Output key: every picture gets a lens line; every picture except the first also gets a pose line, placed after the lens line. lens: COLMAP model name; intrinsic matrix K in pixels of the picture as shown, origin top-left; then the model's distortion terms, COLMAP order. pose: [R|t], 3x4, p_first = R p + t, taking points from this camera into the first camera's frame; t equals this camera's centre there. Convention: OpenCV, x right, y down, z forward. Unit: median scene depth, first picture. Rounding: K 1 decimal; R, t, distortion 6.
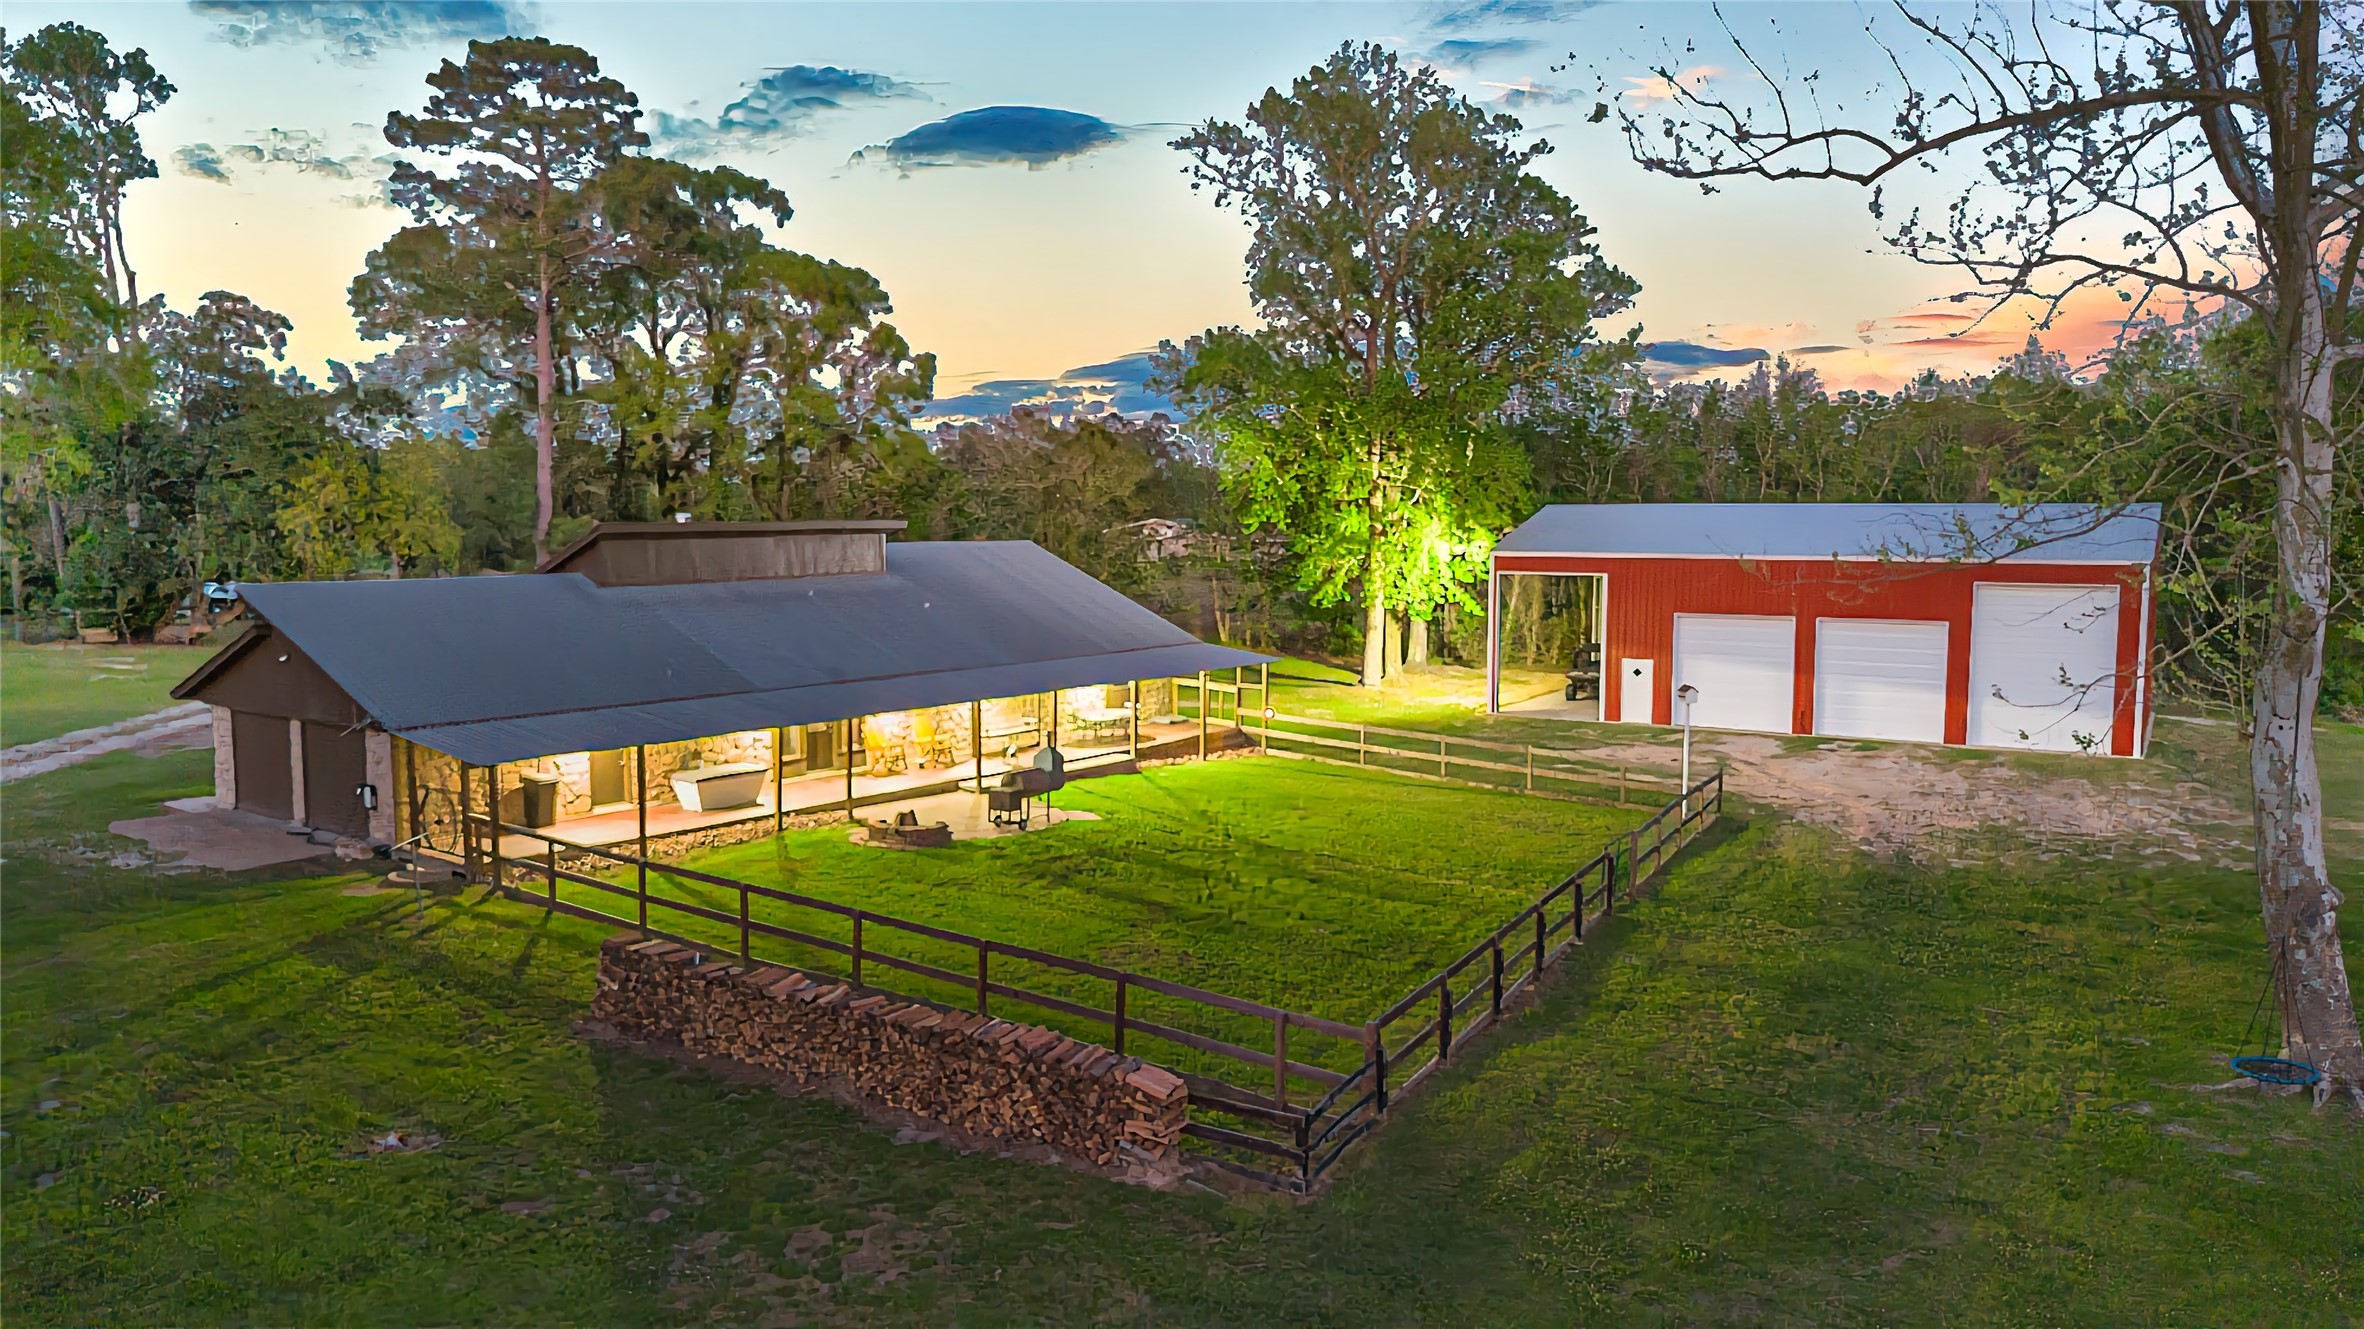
lens RADIAL K [[1668.3, 0, 1184.0], [0, 1668.3, 715.3], [0, 0, 1]] dist [0.088313, -0.080595]
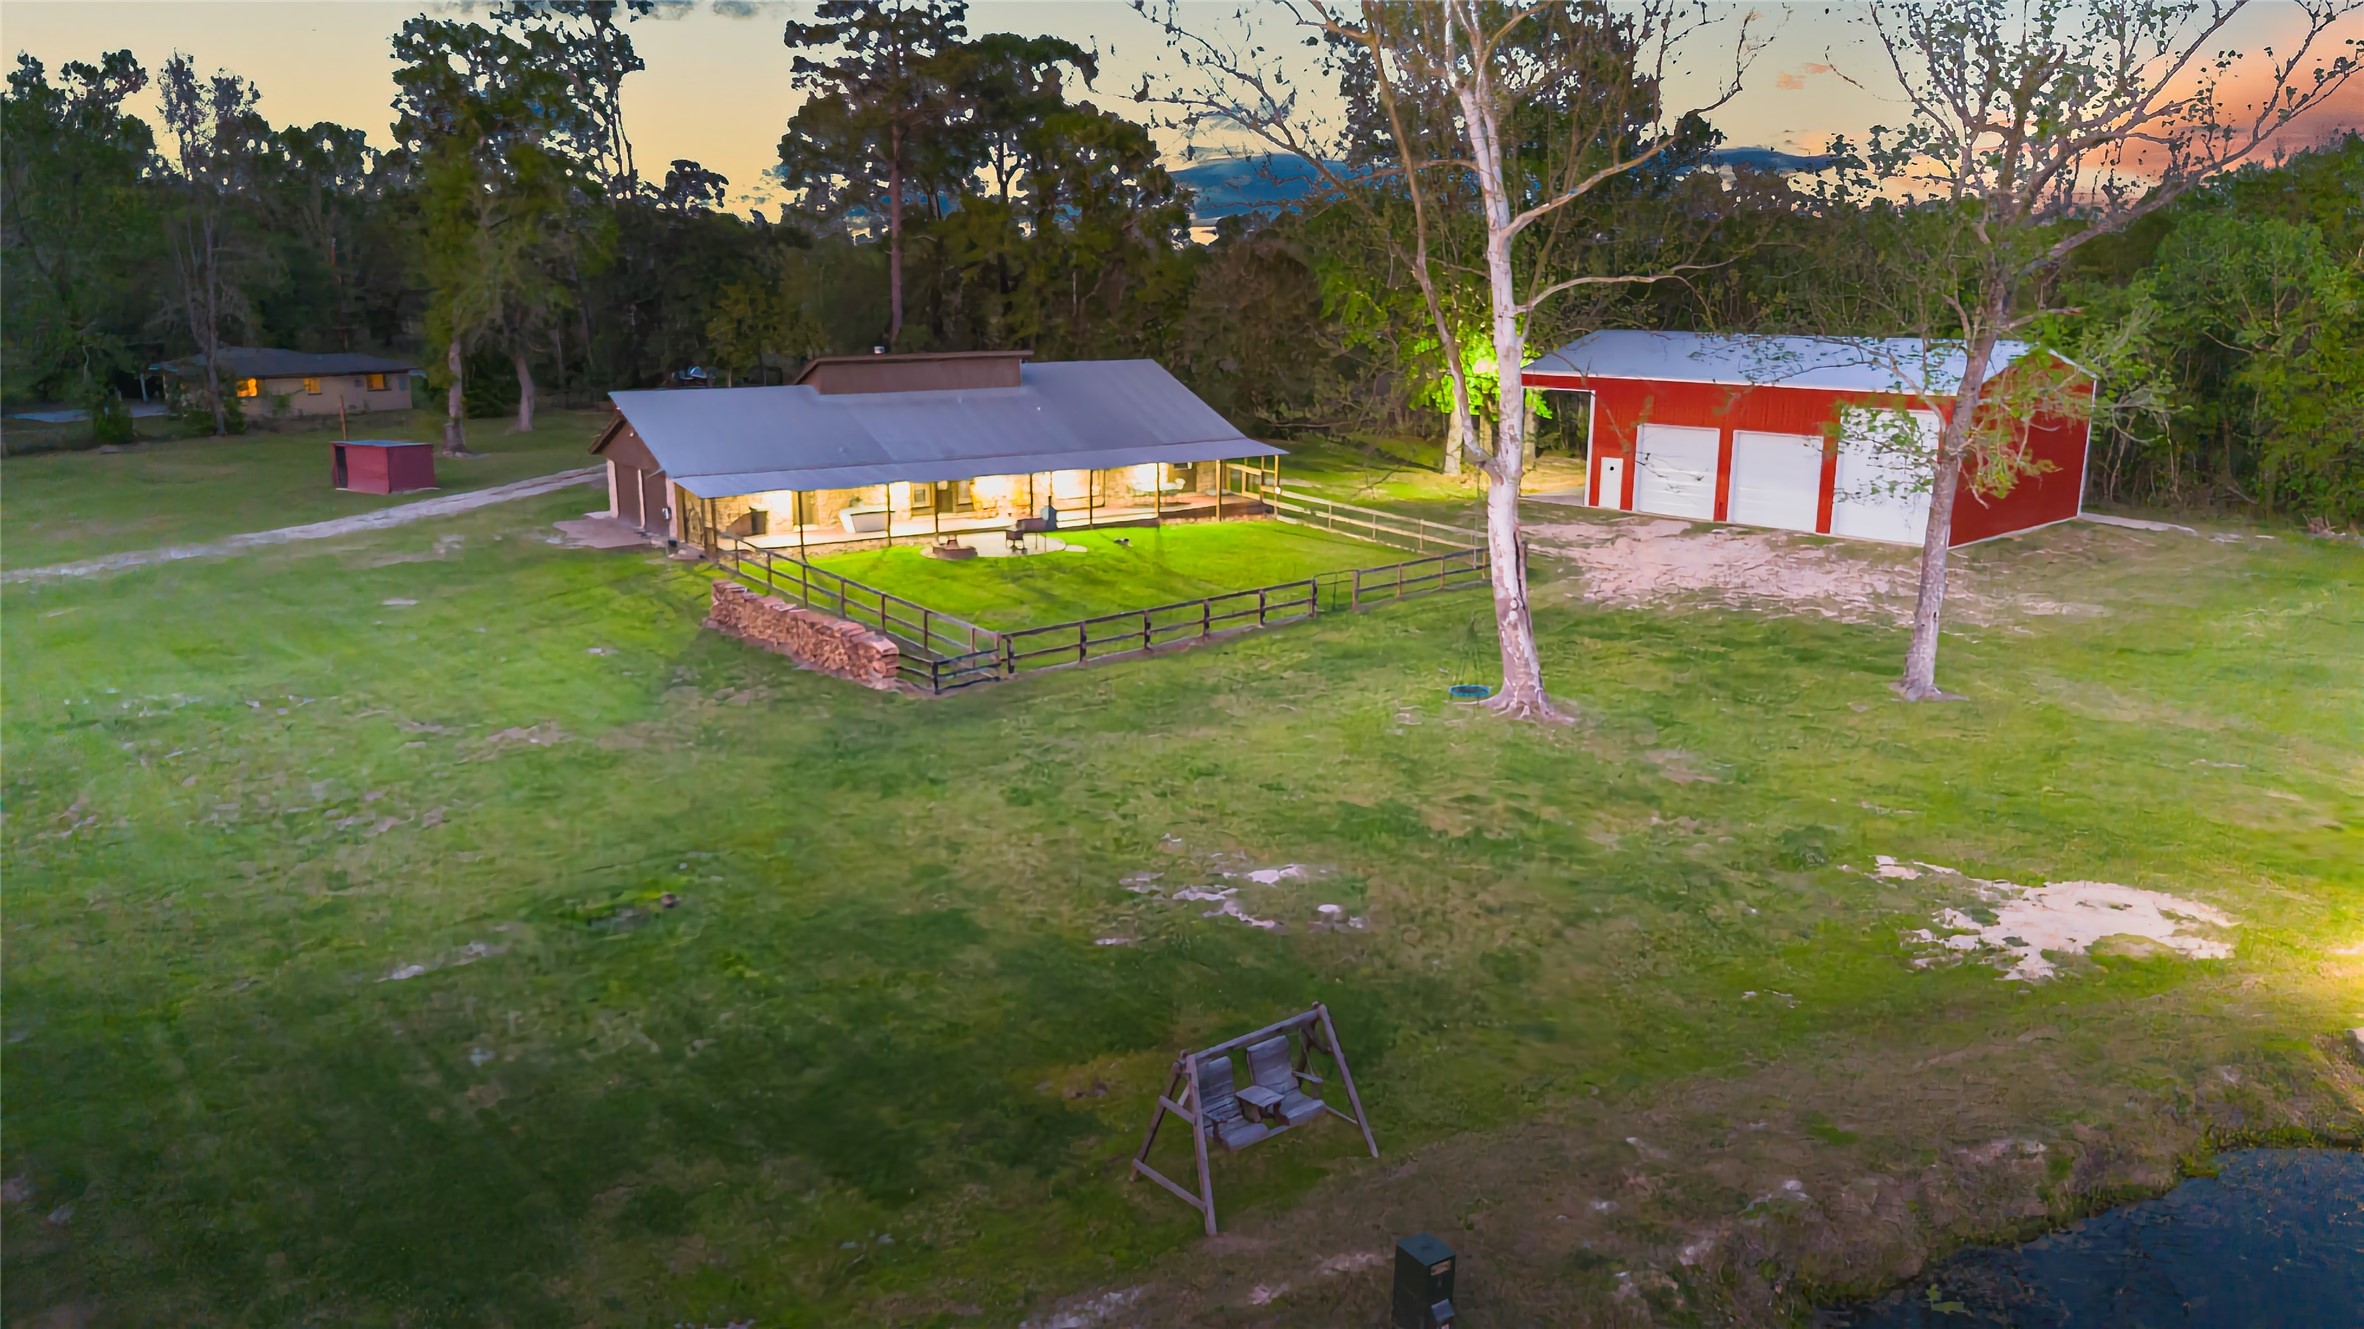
lens RADIAL K [[1721.5, 0, 1182.0], [0, 1721.5, 664.5], [0, 0, 1]] dist [0.122357, -0.001755]
pose [[0.954198, 0.068274, -0.291283, 0.371777], [-0.038503, 0.993541, 0.106746, -0.006729], [0.296689, -0.090641, 0.950663, -0.388790]]
